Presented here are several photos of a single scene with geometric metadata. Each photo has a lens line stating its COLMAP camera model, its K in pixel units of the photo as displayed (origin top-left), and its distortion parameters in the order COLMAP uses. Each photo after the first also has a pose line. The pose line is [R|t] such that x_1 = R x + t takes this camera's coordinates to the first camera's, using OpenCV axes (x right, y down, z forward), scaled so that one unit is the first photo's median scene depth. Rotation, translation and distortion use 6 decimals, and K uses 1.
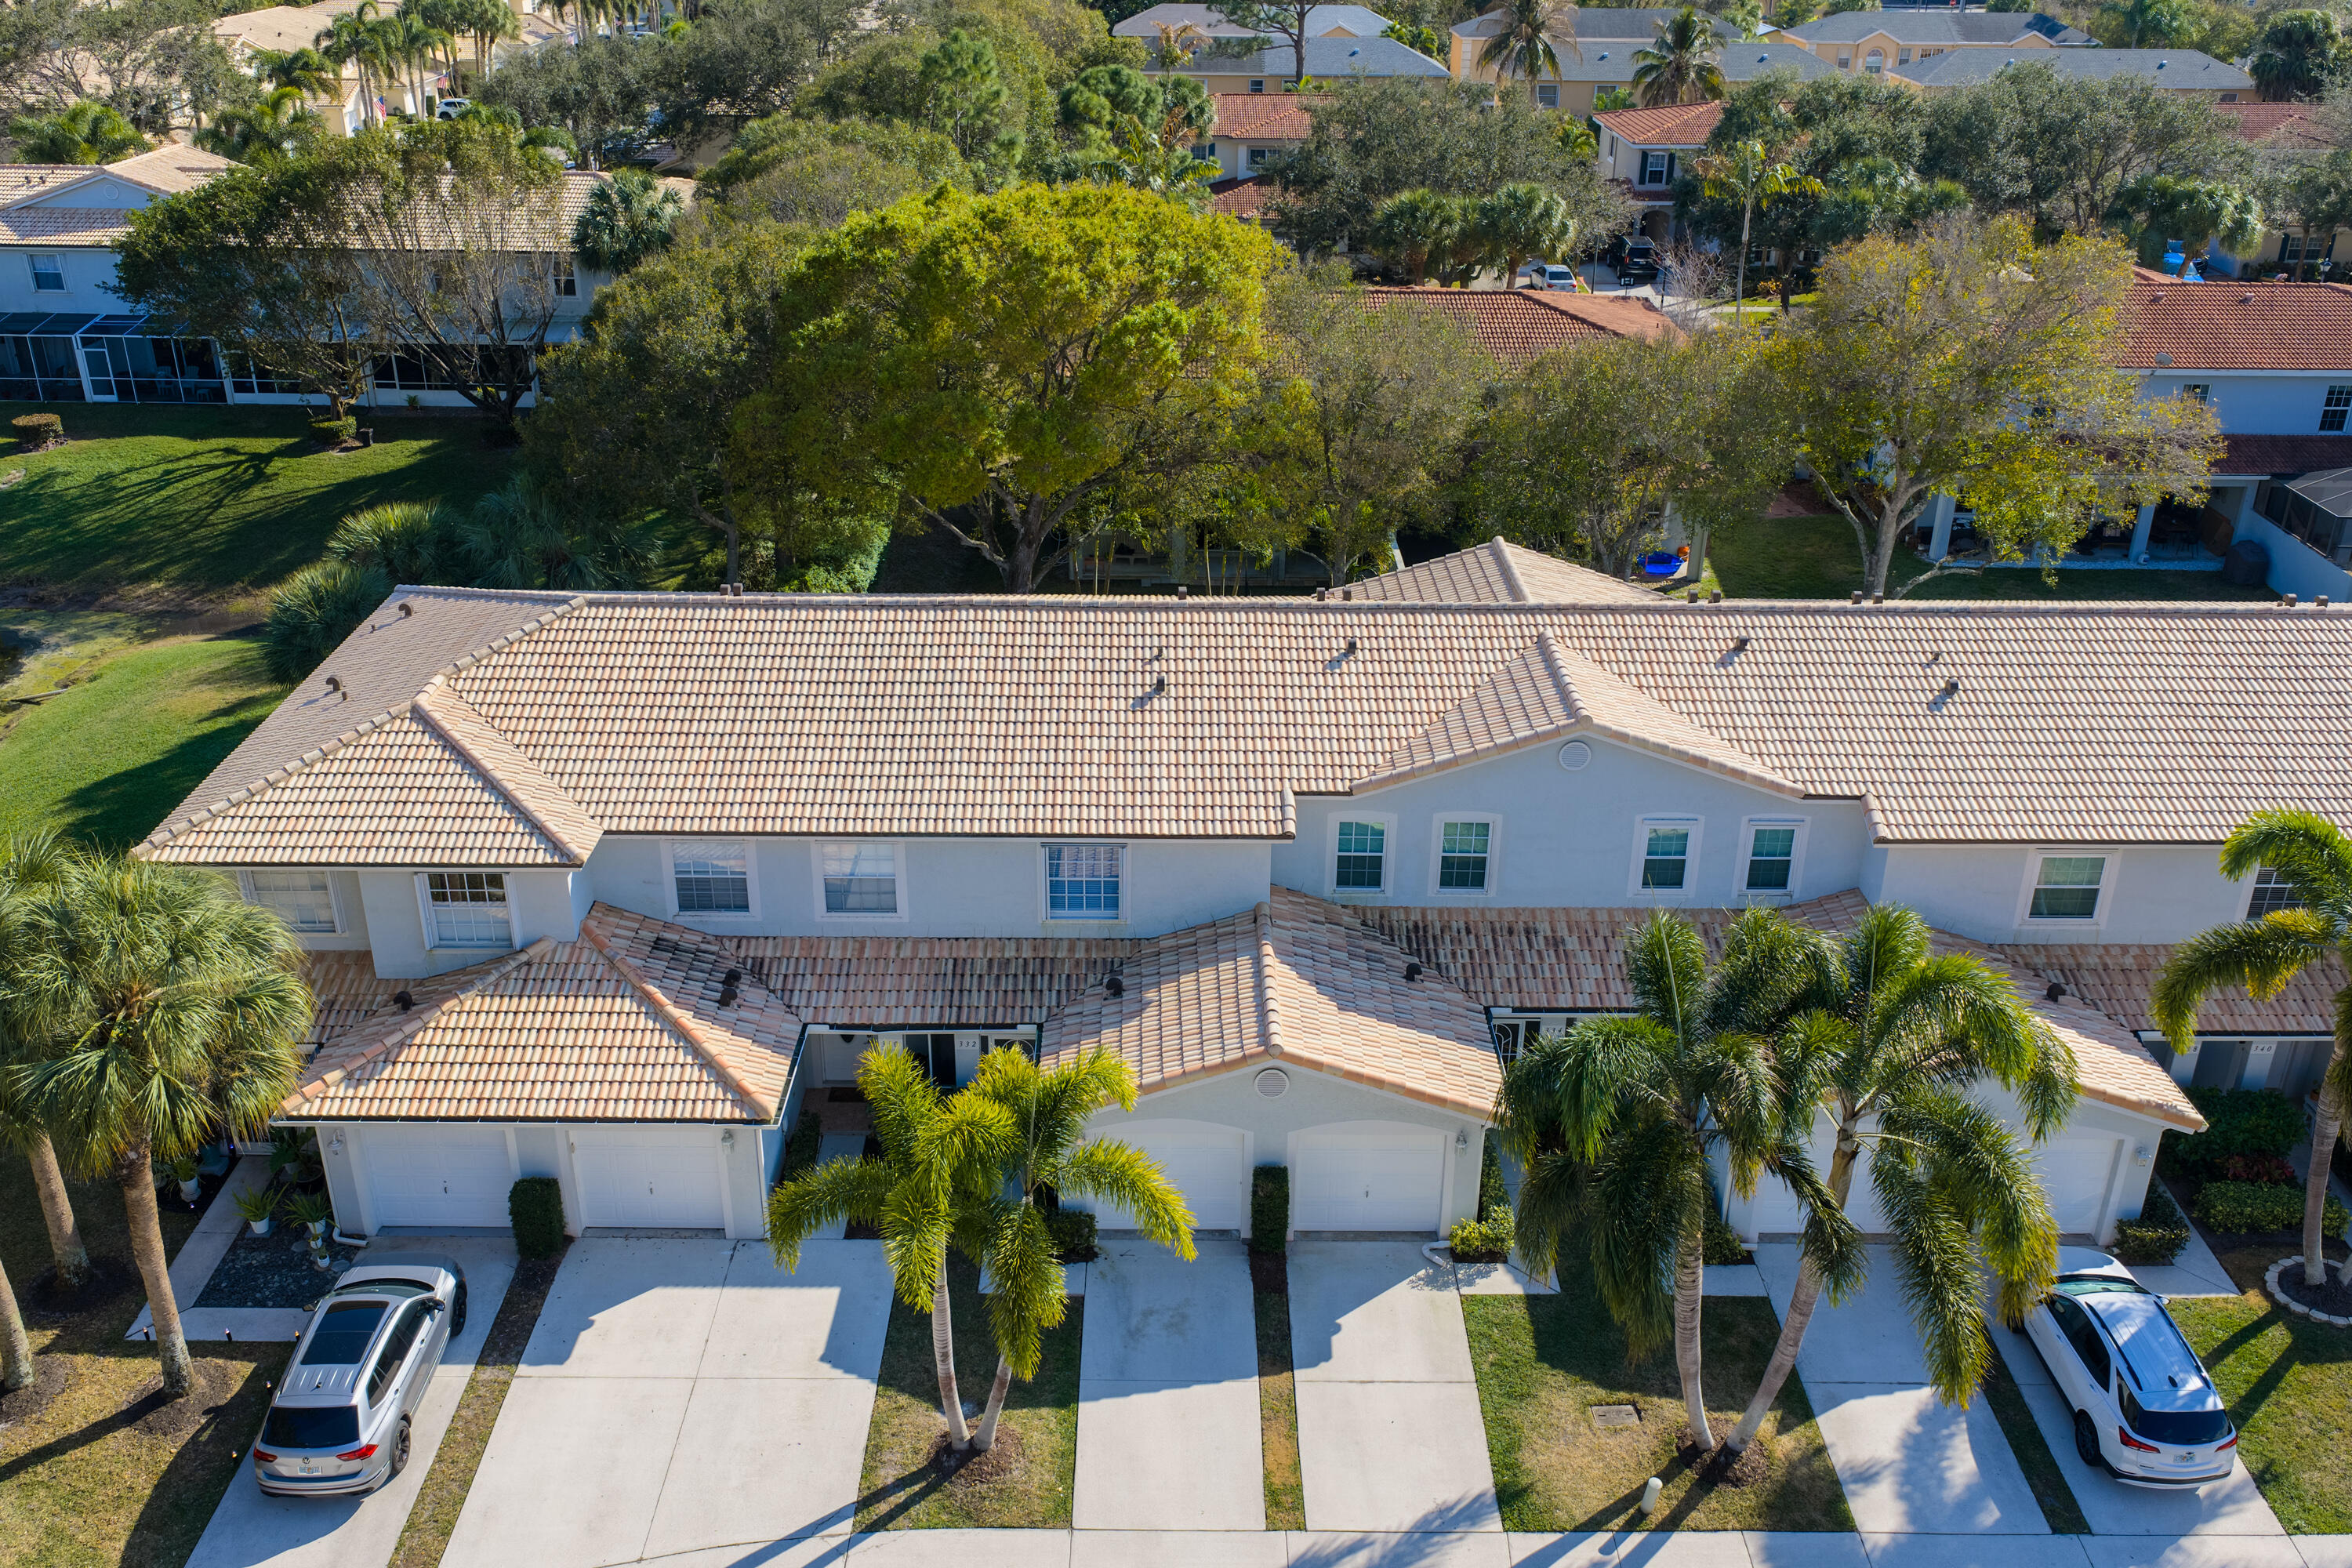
lens RADIAL K [[2023.2, 0, 1176.0], [0, 2023.2, 784.0], [0, 0, 1]] dist [0.021057, -0.027298]
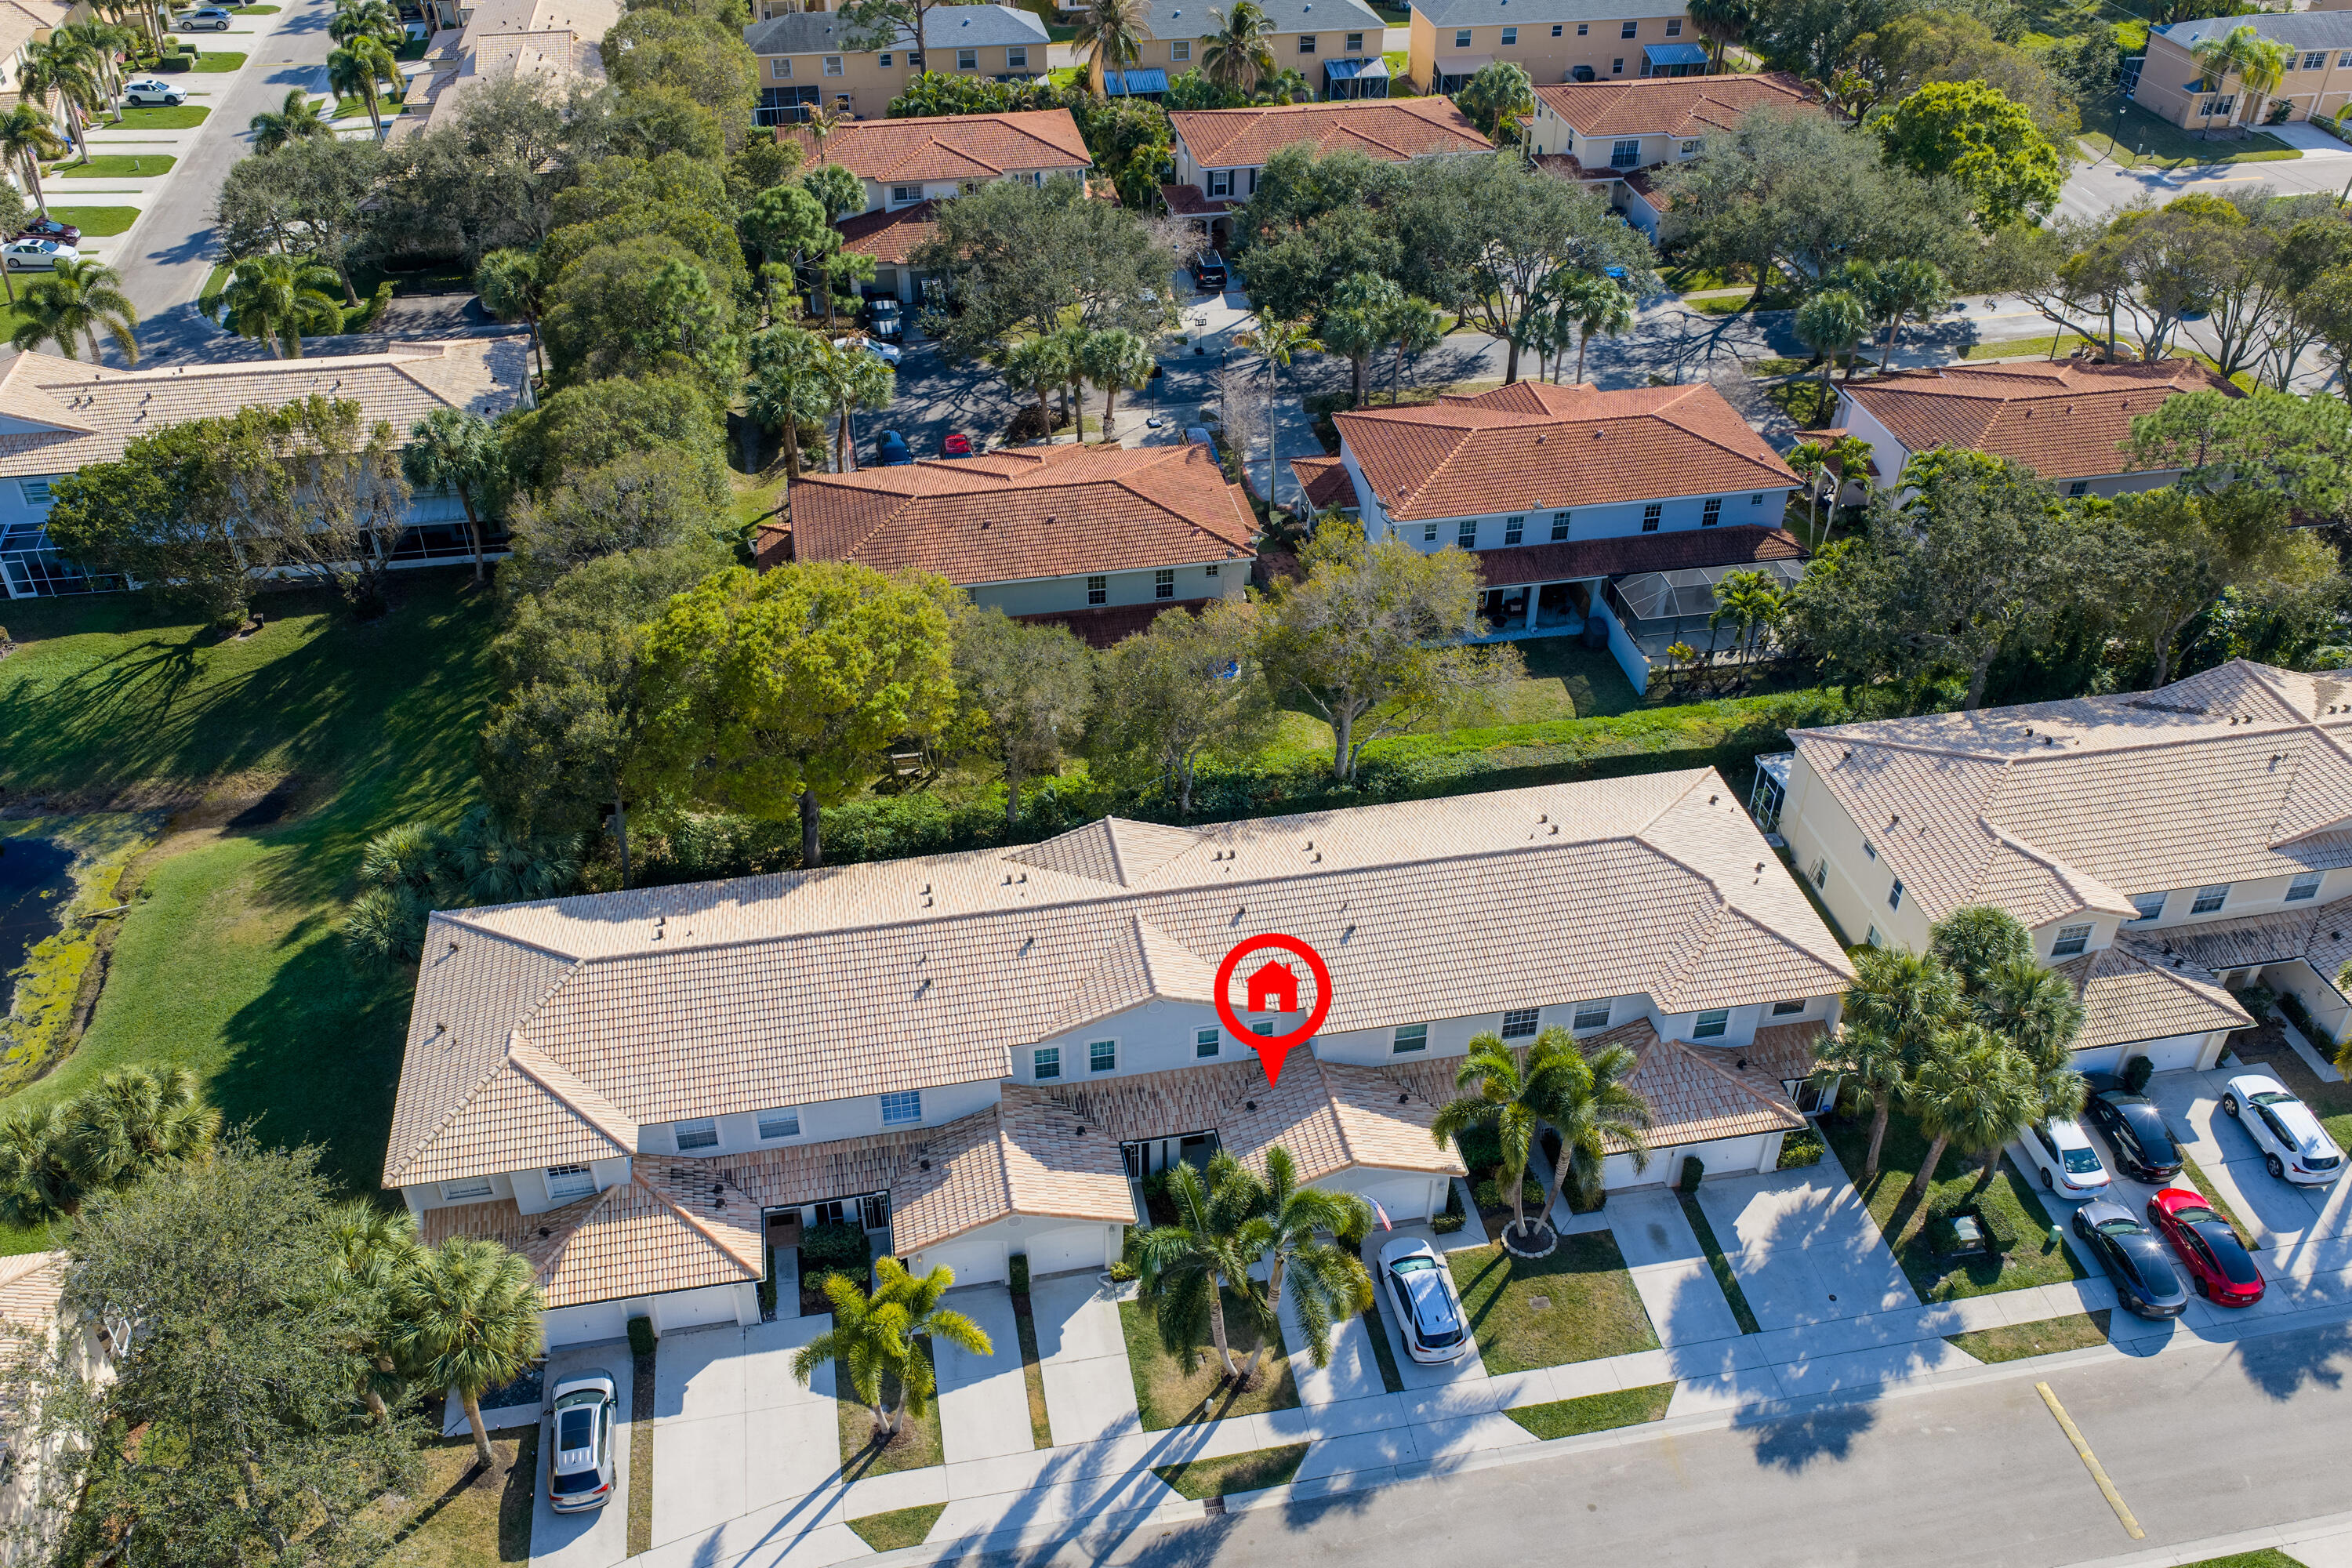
lens RADIAL K [[1939.8, 0, 1176.0], [0, 1939.8, 784.0], [0, 0, 1]] dist [0.017080, -0.022834]
pose [[0.982844, -0.112138, 0.146432, -0.025899], [0.080957, 0.975664, 0.203780, -0.606076], [-0.165720, -0.188429, 0.968004, -0.738965]]
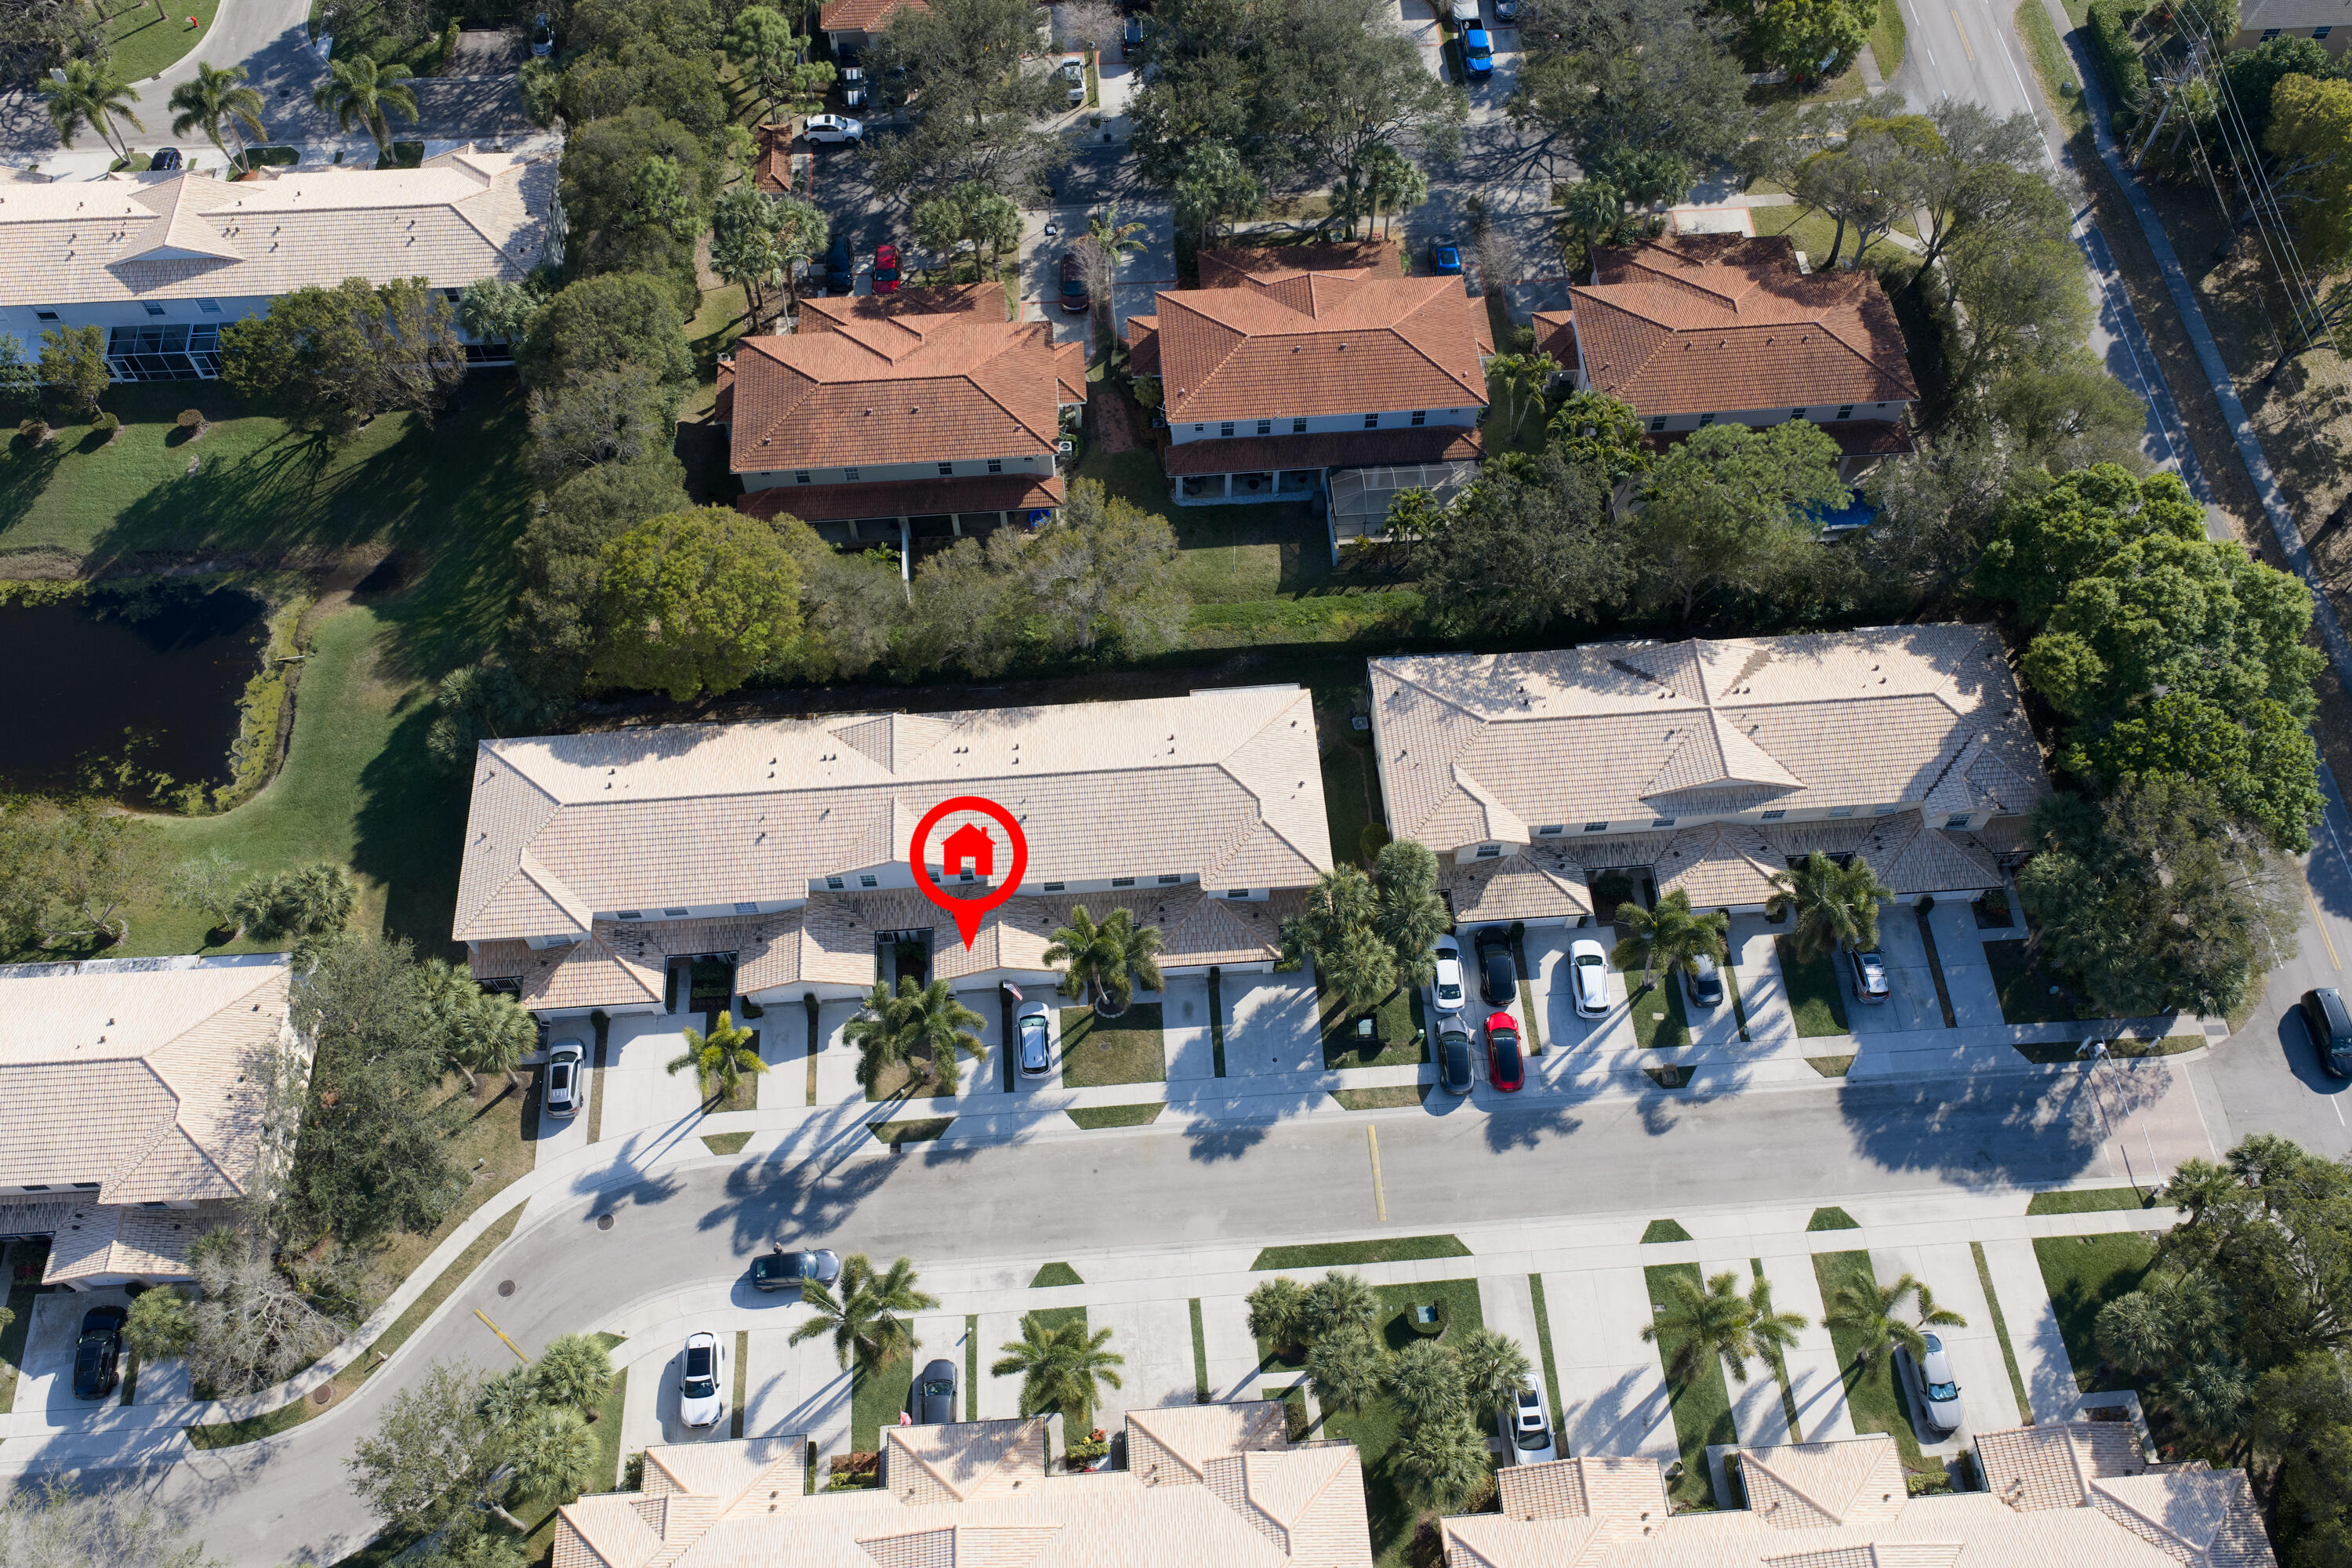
lens RADIAL K [[1939.8, 0, 1176.0], [0, 1939.8, 784.0], [0, 0, 1]] dist [0.017080, -0.022834]
pose [[0.997772, -0.063316, 0.021033, 0.603024], [0.041014, 0.830745, 0.555139, -1.854496], [-0.052622, -0.553040, 0.831491, -1.535945]]
